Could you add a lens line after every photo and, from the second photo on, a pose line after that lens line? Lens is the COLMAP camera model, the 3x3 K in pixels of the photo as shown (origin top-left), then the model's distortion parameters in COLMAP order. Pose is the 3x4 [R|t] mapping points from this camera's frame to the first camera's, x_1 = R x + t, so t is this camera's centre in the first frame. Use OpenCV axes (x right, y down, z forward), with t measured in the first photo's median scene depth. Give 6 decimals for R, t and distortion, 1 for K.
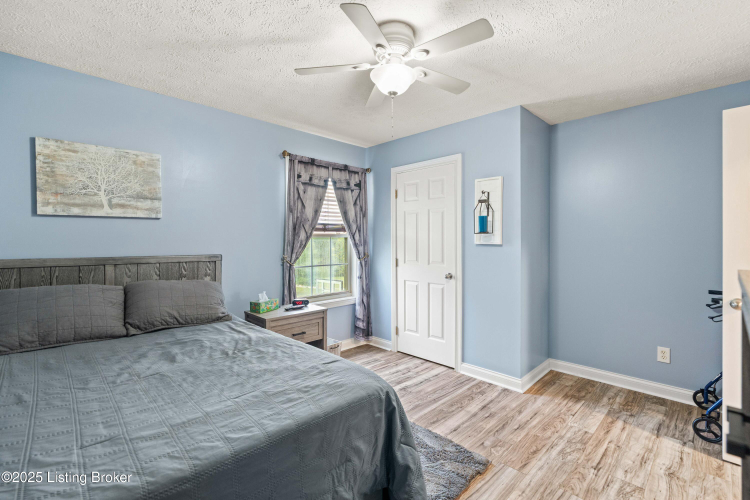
lens RADIAL K [[338.8, 0, 371.8], [0, 338.8, 245.7], [0, 0, 1]] dist [-0.000818, -0.000183]
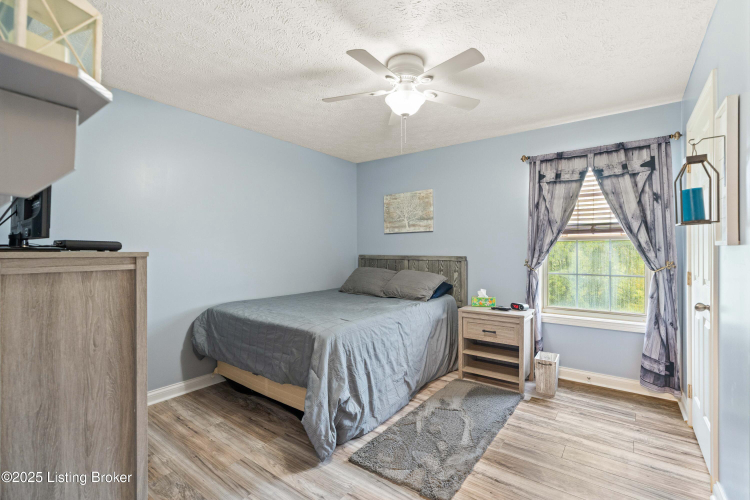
lens RADIAL K [[338.8, 0, 371.8], [0, 338.8, 245.7], [0, 0, 1]] dist [-0.000818, -0.000183]
pose [[0.166710, -0.011045, -0.985944, 0.615619], [-0.009936, 0.999868, -0.012881, 0.005048], [0.985956, 0.011944, 0.166579, 0.359499]]
